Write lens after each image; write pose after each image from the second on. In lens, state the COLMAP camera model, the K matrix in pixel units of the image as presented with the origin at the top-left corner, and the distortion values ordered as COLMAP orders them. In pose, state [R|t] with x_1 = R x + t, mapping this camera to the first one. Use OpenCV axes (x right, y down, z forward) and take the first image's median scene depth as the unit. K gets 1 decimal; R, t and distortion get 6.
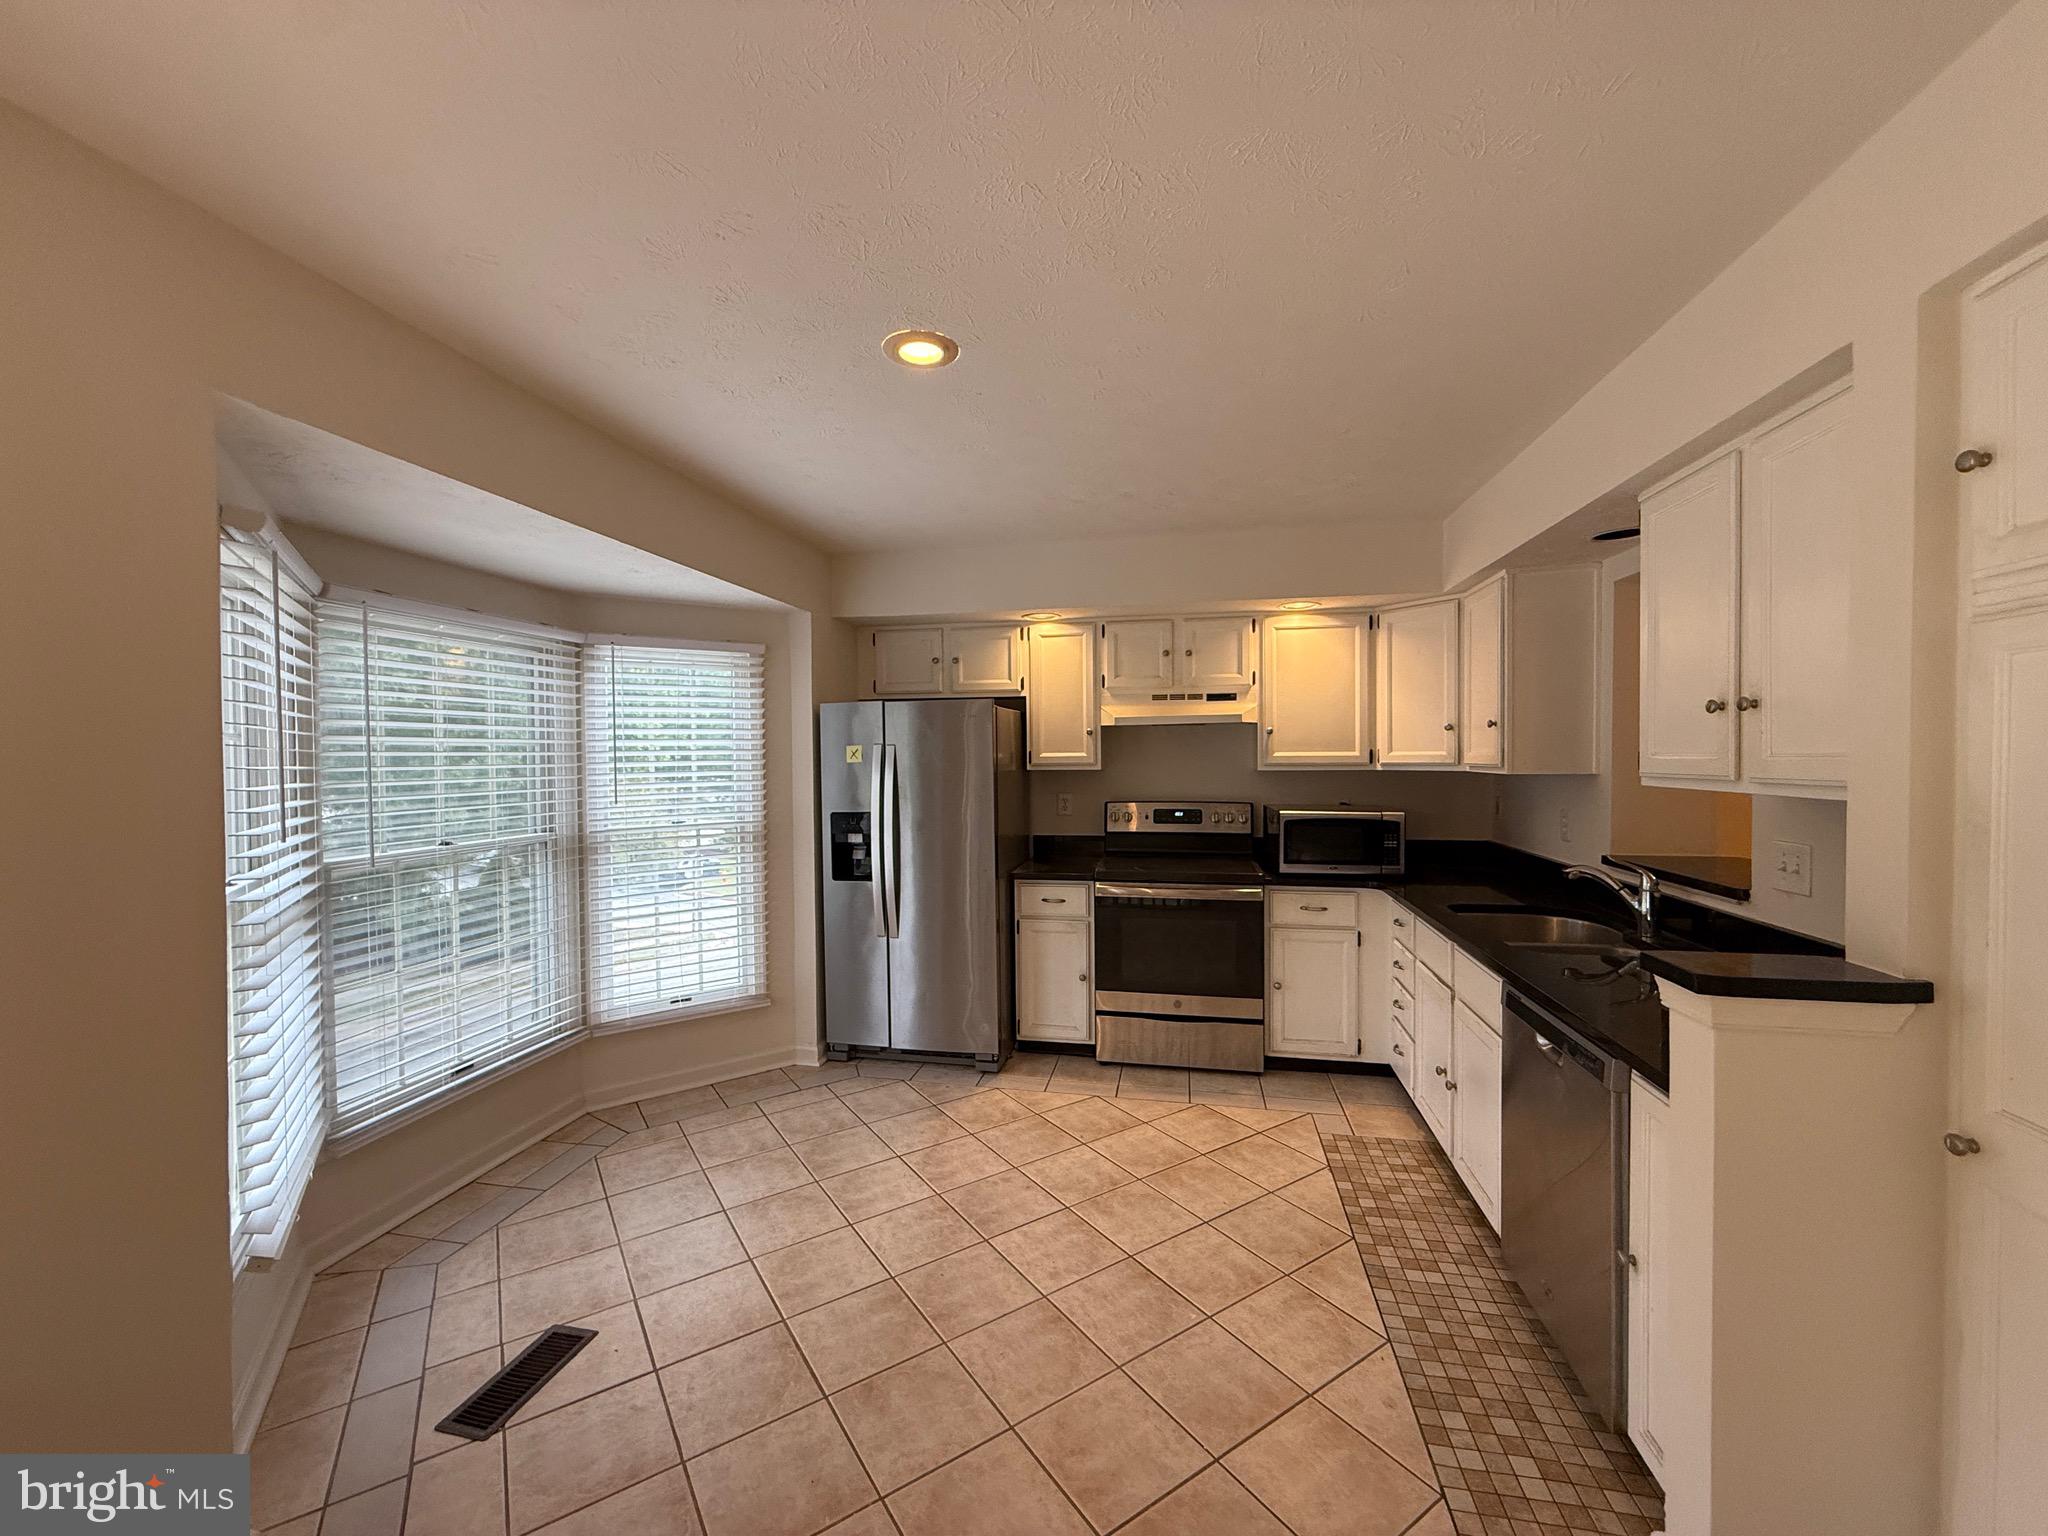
lens RADIAL K [[814.5, 0, 1018.4], [0, 814.5, 768.9], [0, 0, 1]] dist [-0.001481, -0.000648]
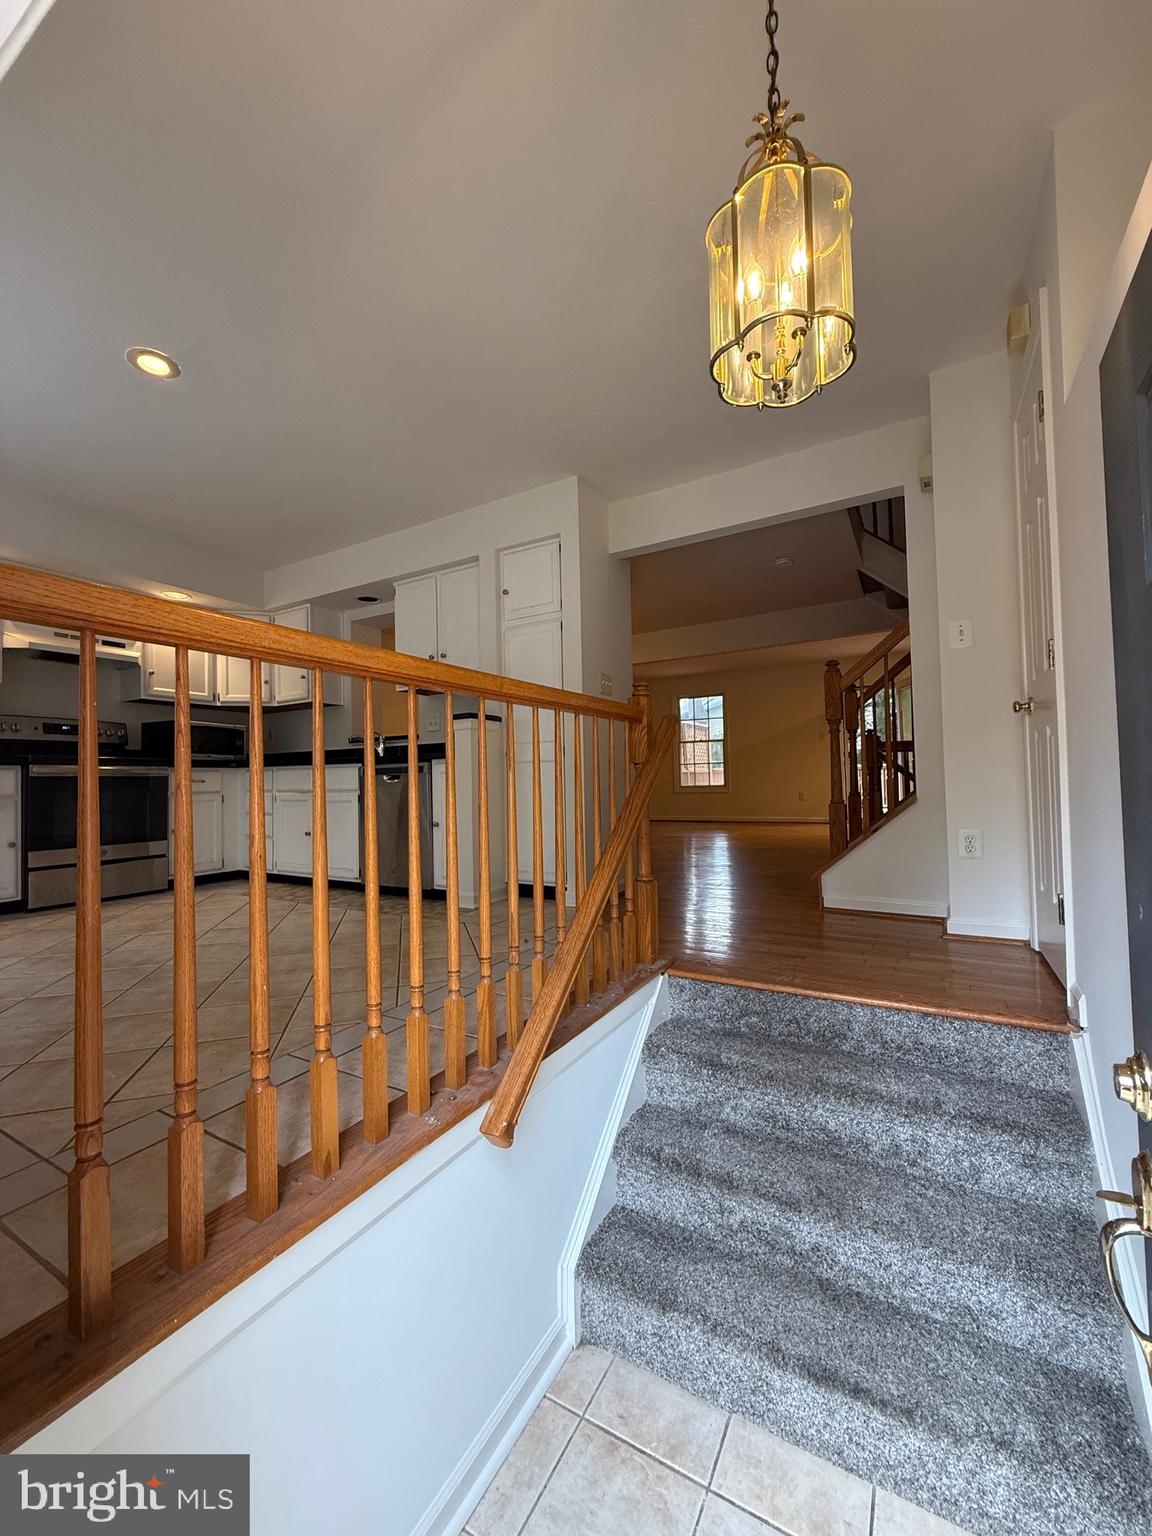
lens RADIAL K [[610.9, 0, 573.6], [0, 610.9, 762.3], [0, 0, 1]] dist [-0.001481, -0.000648]
pose [[0.323226, 0.030929, 0.945816, -0.545227], [0.033094, 0.998485, -0.043961, 0.211990], [-0.945743, 0.045510, 0.321712, -0.100898]]
